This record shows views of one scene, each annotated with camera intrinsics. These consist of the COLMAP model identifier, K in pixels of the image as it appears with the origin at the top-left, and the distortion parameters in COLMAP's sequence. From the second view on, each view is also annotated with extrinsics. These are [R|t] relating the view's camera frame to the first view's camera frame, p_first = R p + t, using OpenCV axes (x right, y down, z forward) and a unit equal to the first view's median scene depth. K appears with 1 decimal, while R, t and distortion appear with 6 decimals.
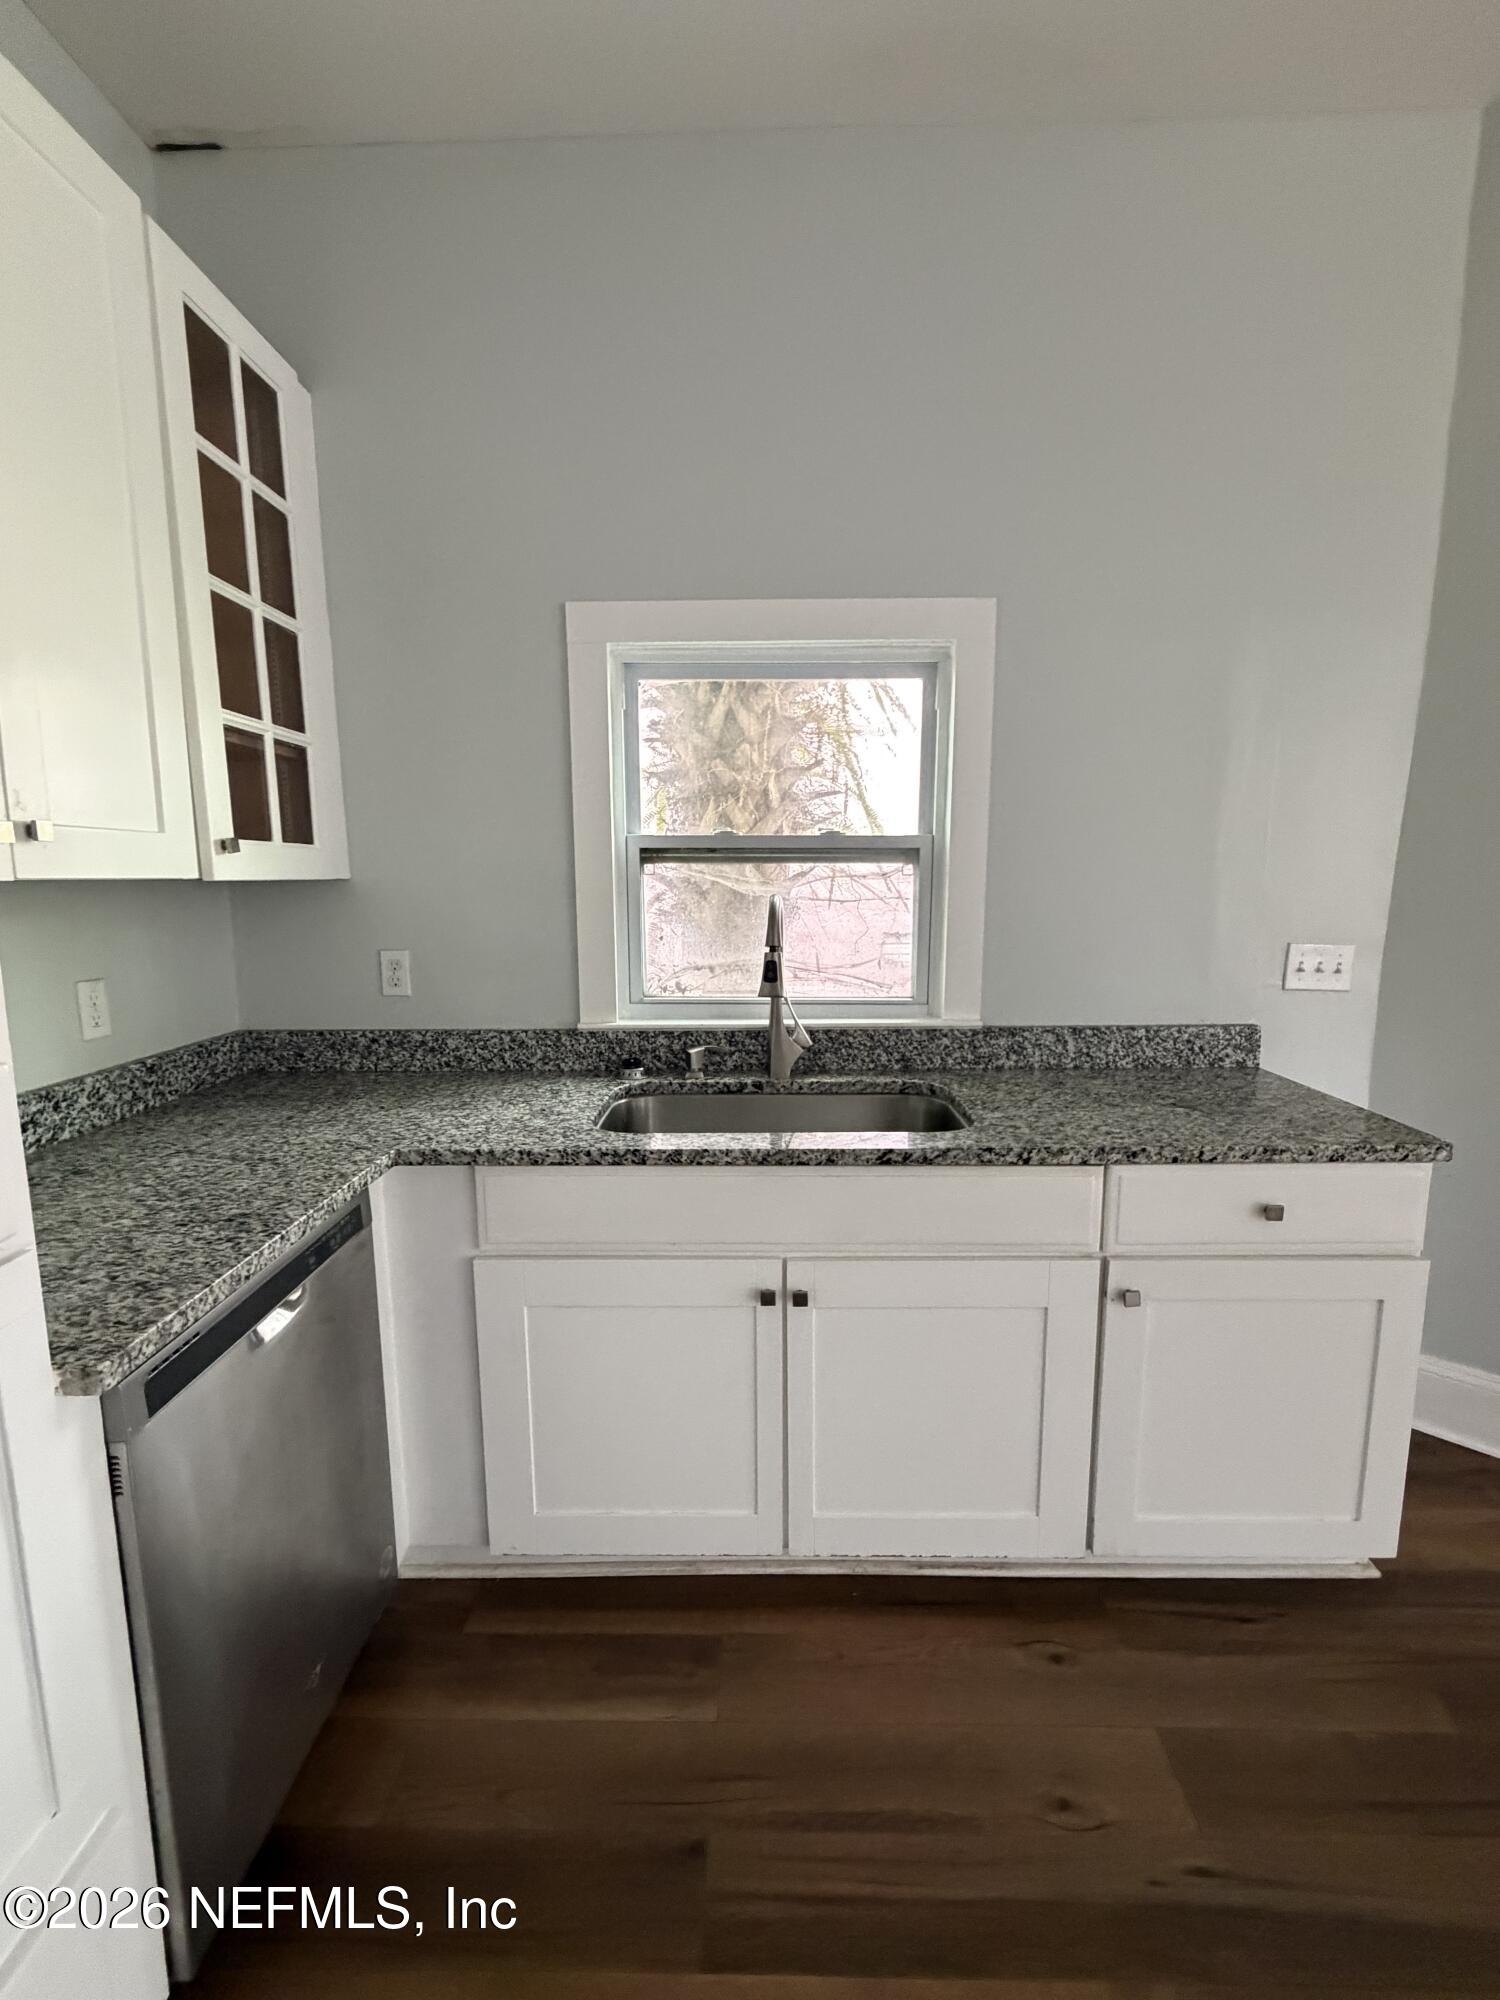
lens RADIAL K [[882.4, 0, 750.6], [0, 882.4, 995.3], [0, 0, 1]] dist [0.000789, 0.000304]
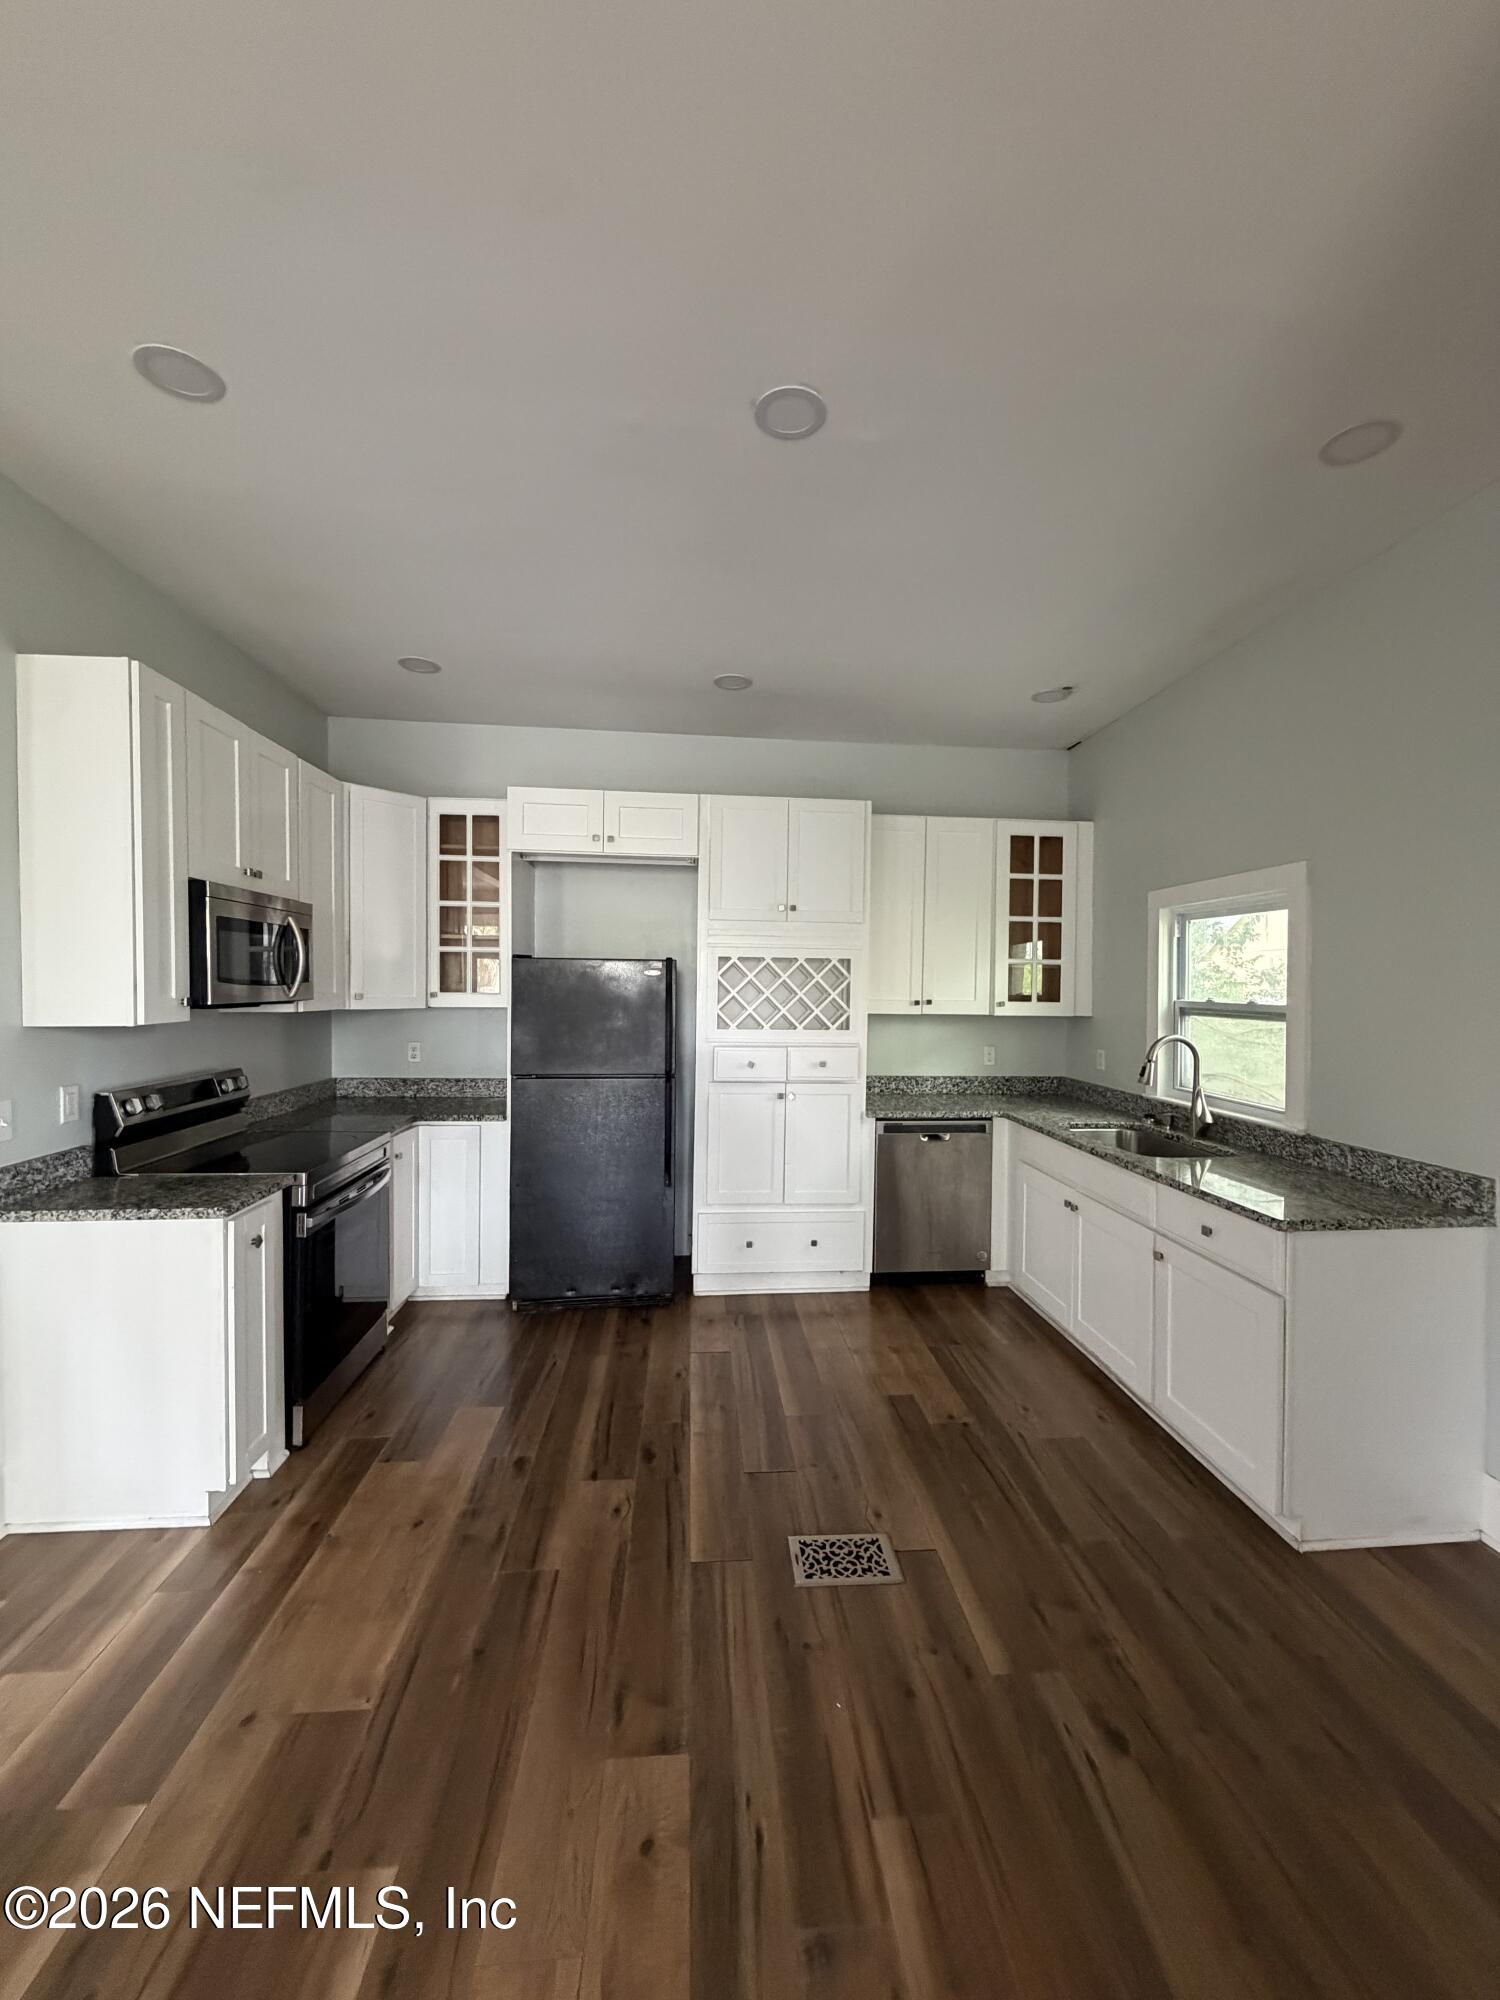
lens RADIAL K [[799.9, 0, 754.3], [0, 799.9, 1000.4], [0, 0, 1]] dist [-0.001876, -0.000138]
pose [[0.095025, 0.024373, -0.995176, 1.508346], [-0.150287, 0.988593, 0.009862, -0.061740], [0.984065, 0.148625, 0.097604, -0.068534]]
